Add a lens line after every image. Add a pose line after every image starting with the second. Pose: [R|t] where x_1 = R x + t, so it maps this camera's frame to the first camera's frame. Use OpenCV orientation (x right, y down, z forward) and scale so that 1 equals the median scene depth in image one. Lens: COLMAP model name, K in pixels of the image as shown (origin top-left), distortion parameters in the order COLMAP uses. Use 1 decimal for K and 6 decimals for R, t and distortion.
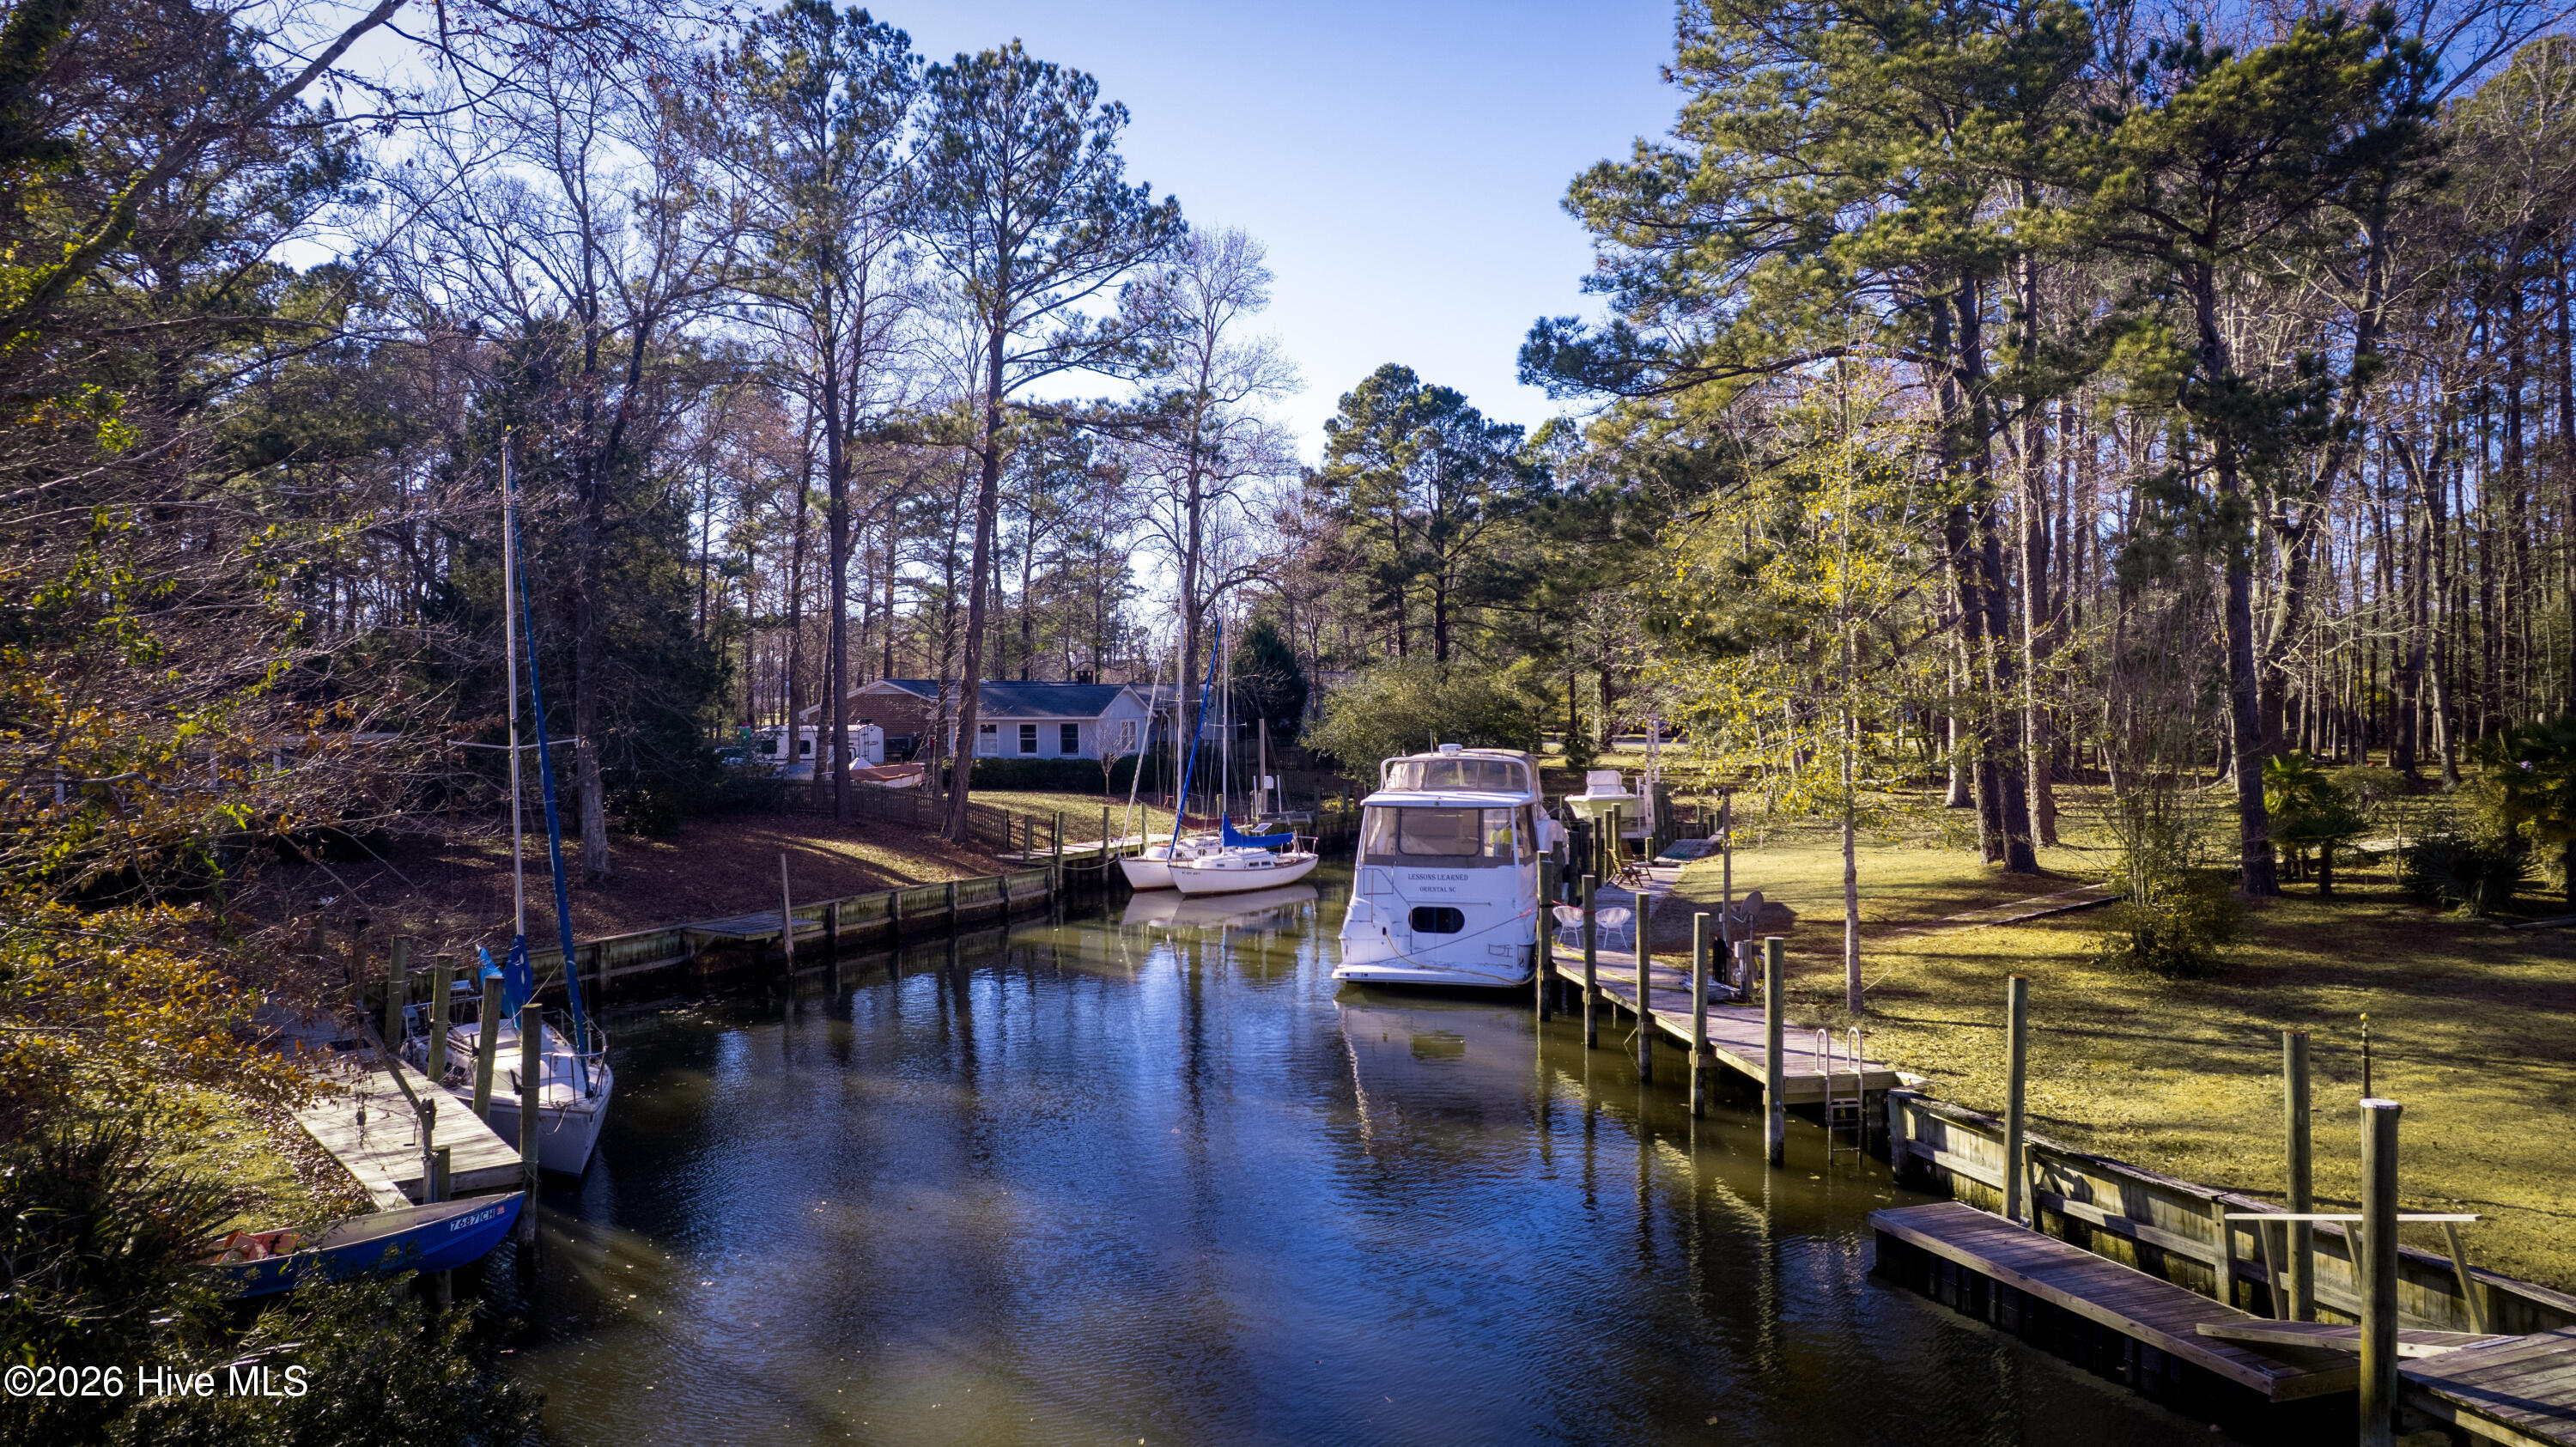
lens RADIAL K [[1712.4, 0, 1288.0], [0, 1712.4, 723.5], [0, 0, 1]] dist [-0.010609, -0.002058]
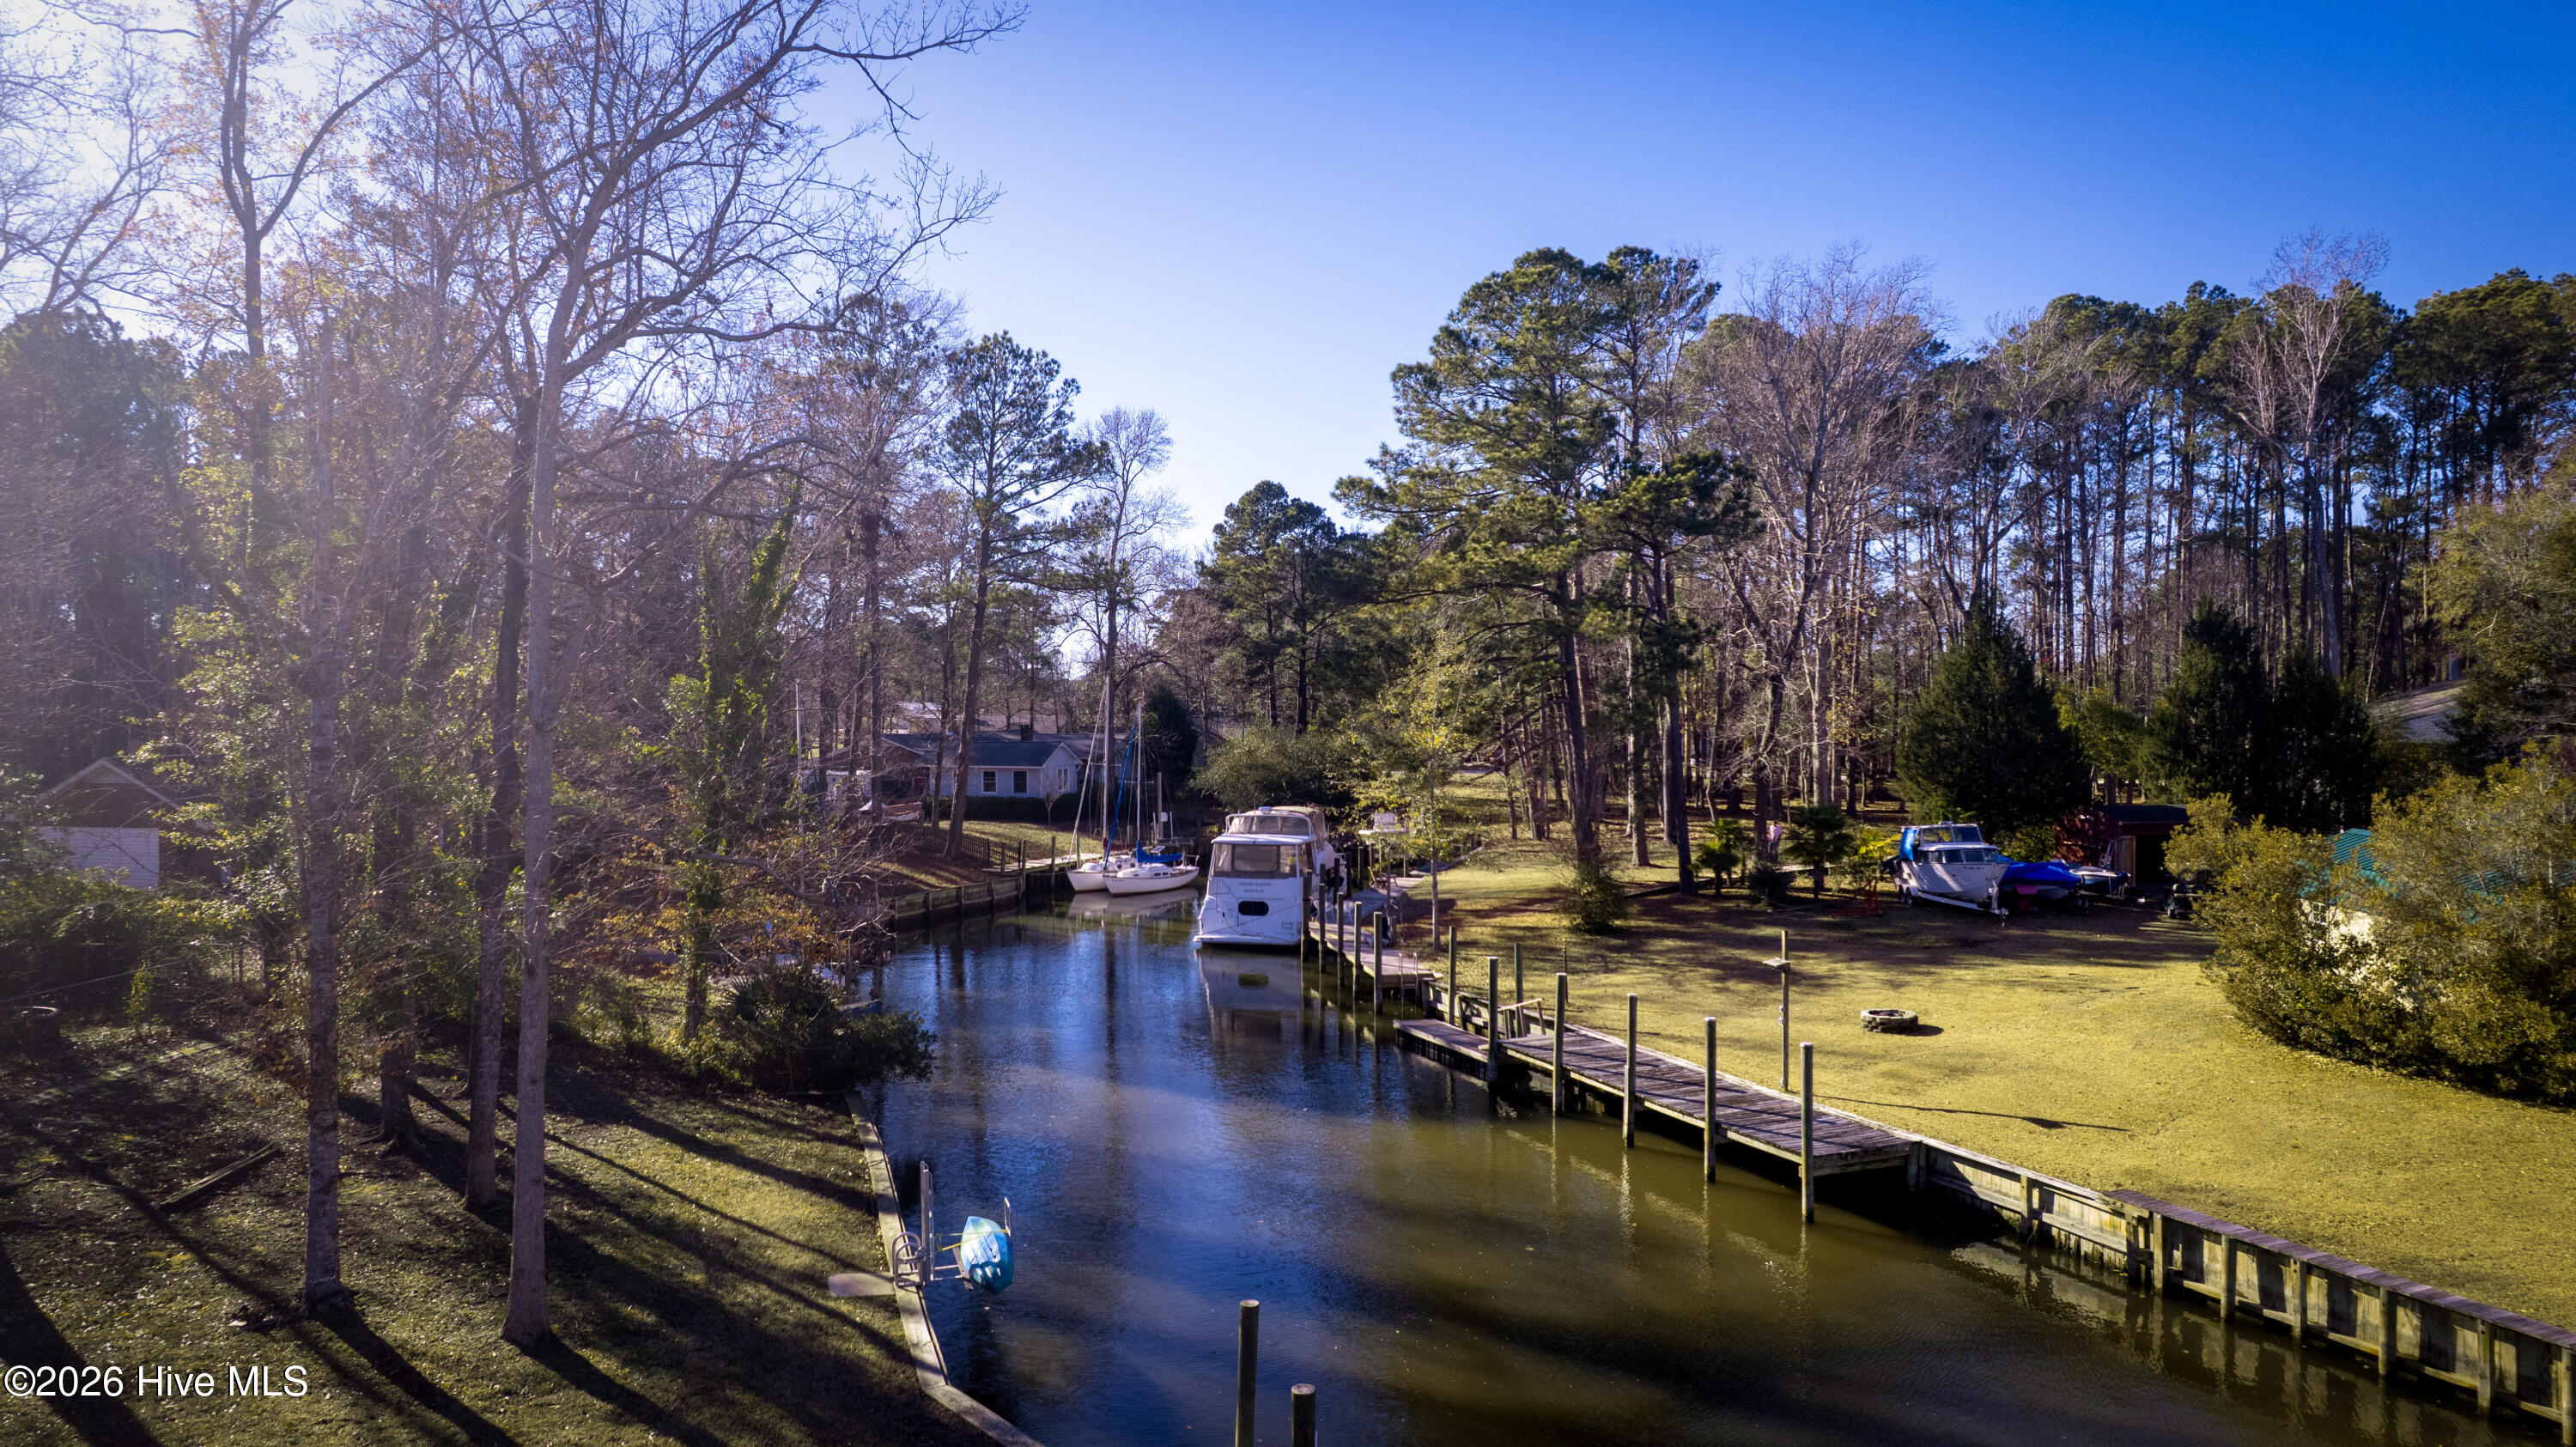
lens RADIAL K [[1857.3, 0, 1290.1], [0, 1857.3, 705.0], [0, 0, 1]] dist [0.008483, 0.000121]
pose [[0.998869, 0.007400, 0.046970, 0.024192], [-0.007175, 0.999962, -0.004960, -0.062467], [-0.047005, 0.004617, 0.998884, -0.665018]]
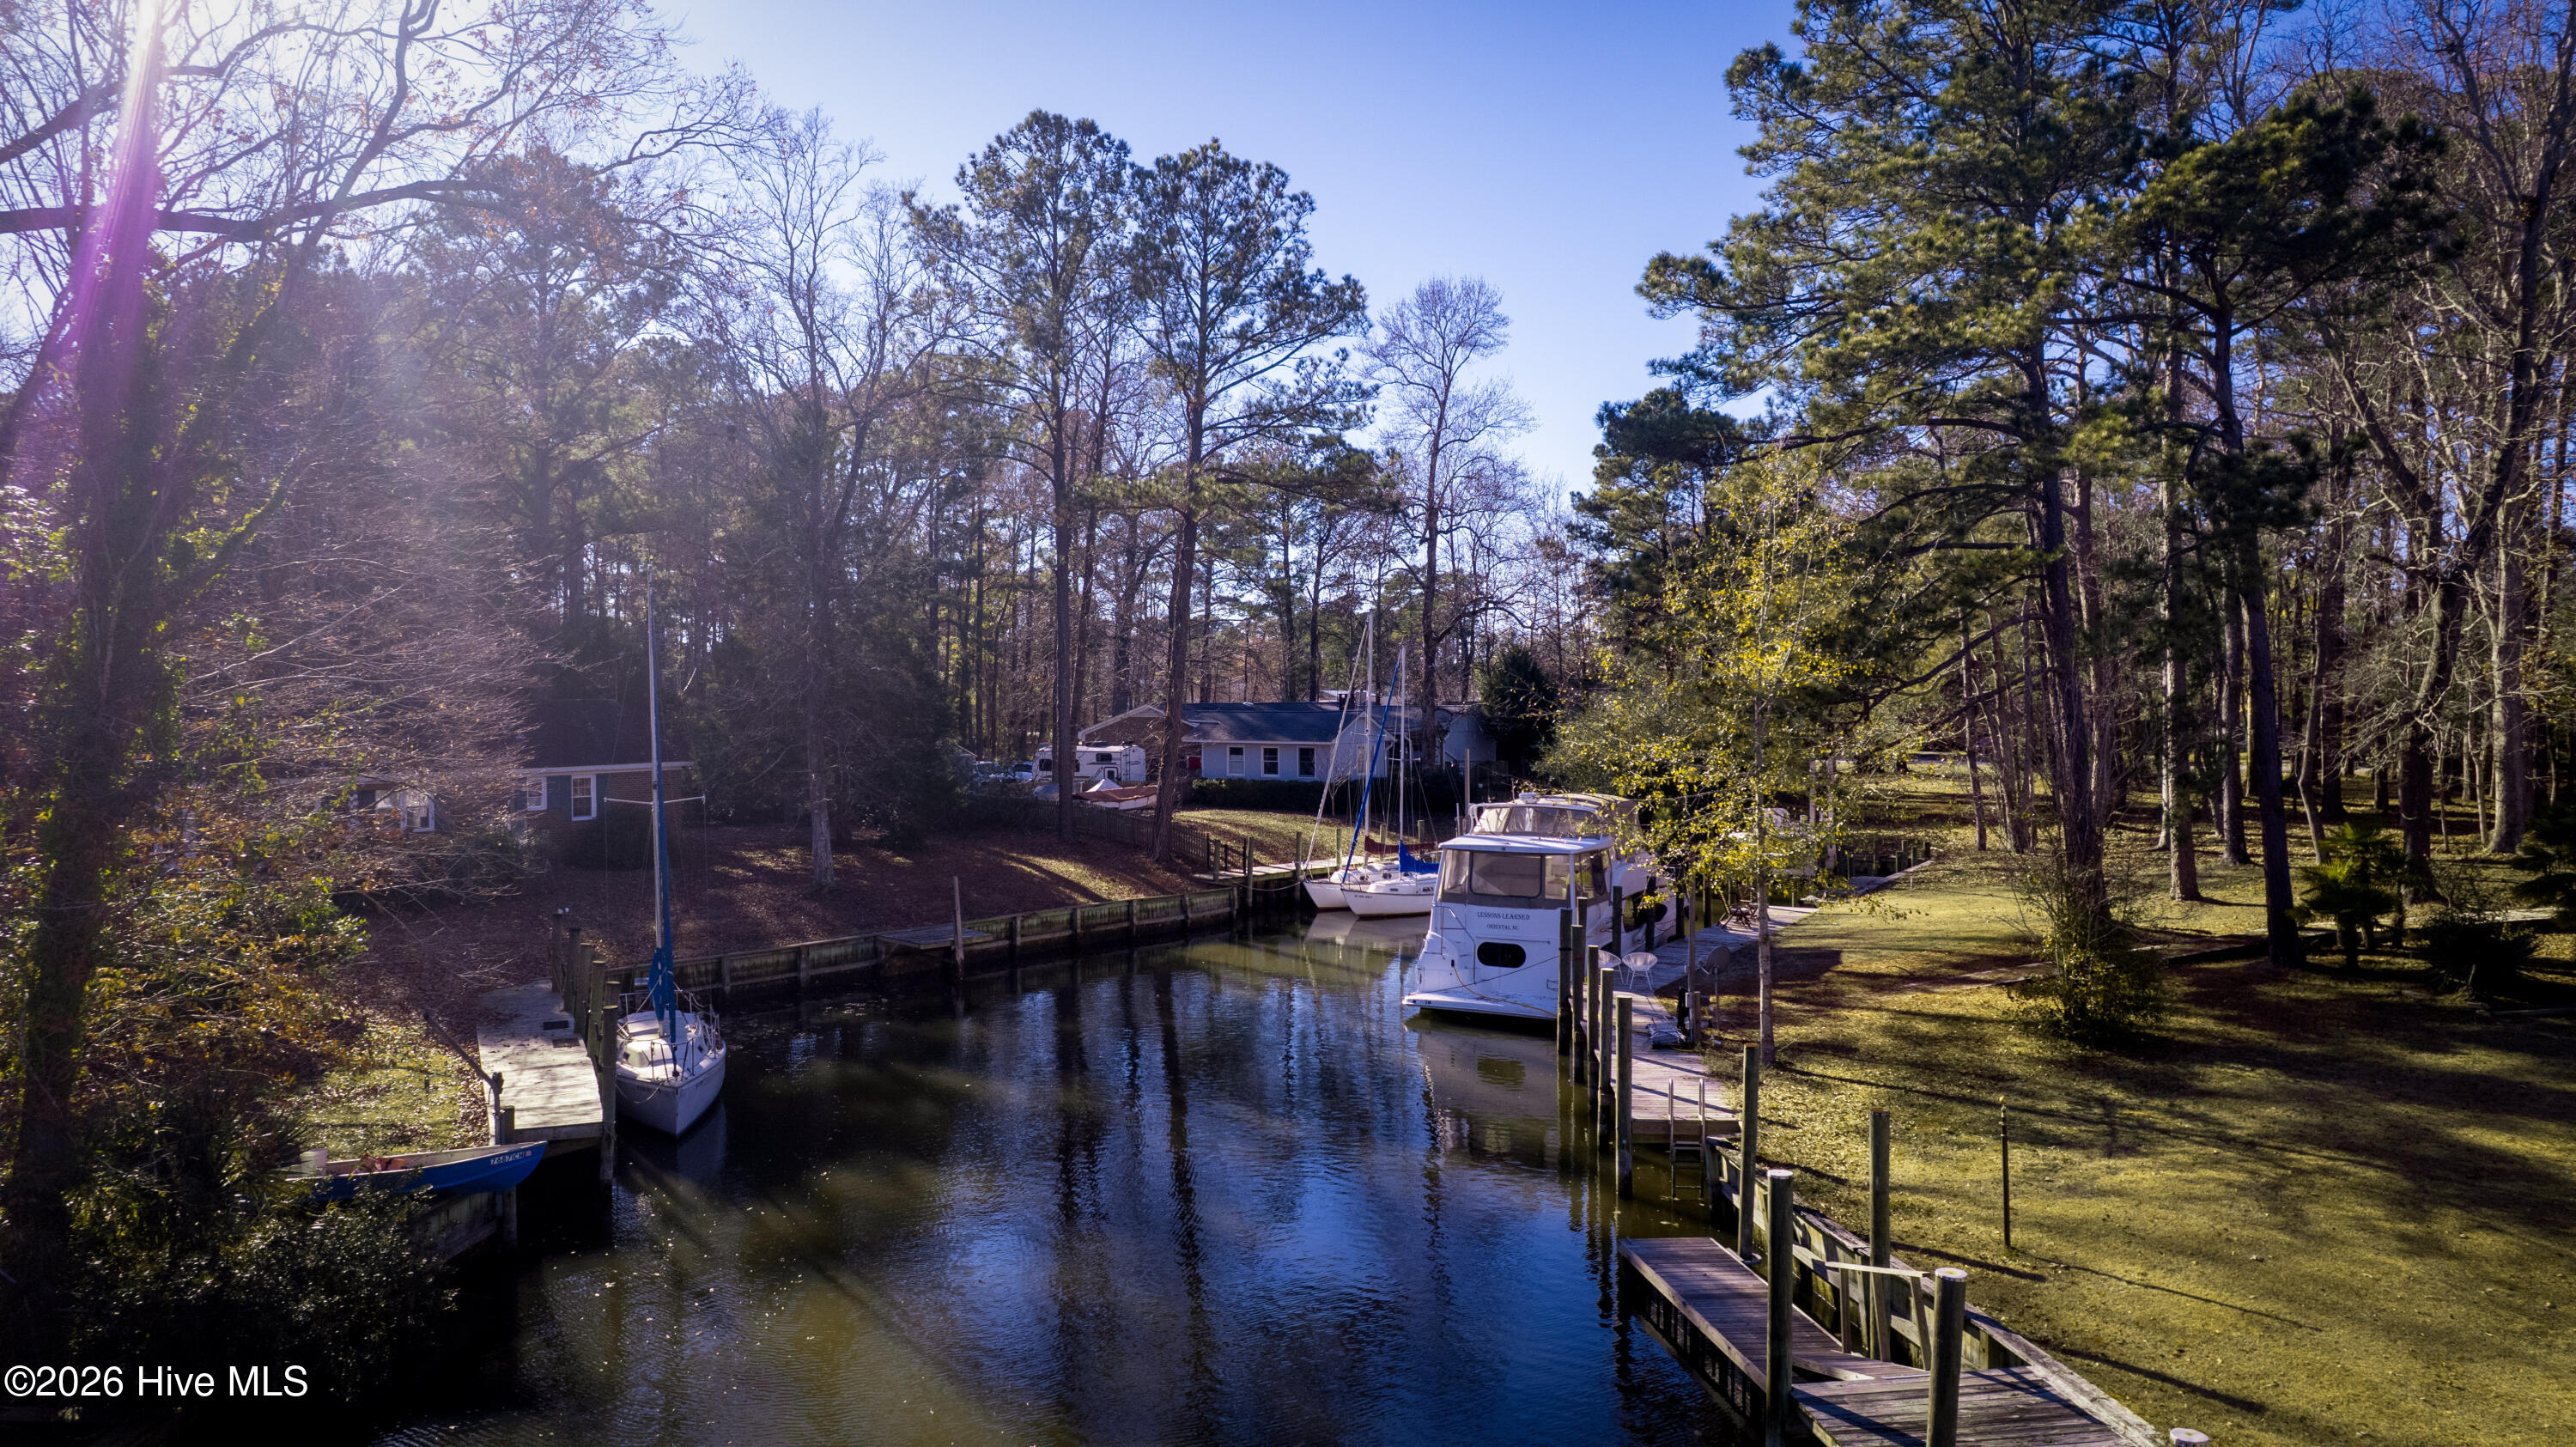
lens RADIAL K [[1738.5, 0, 1284.2], [0, 1738.5, 709.3], [0, 0, 1]] dist [-0.028384, 0.046223]
pose [[0.970775, 0.006940, -0.239892, 0.158667], [-0.007747, 0.999967, -0.002420, -0.028265], [0.239868, 0.004207, 0.970796, -0.082072]]
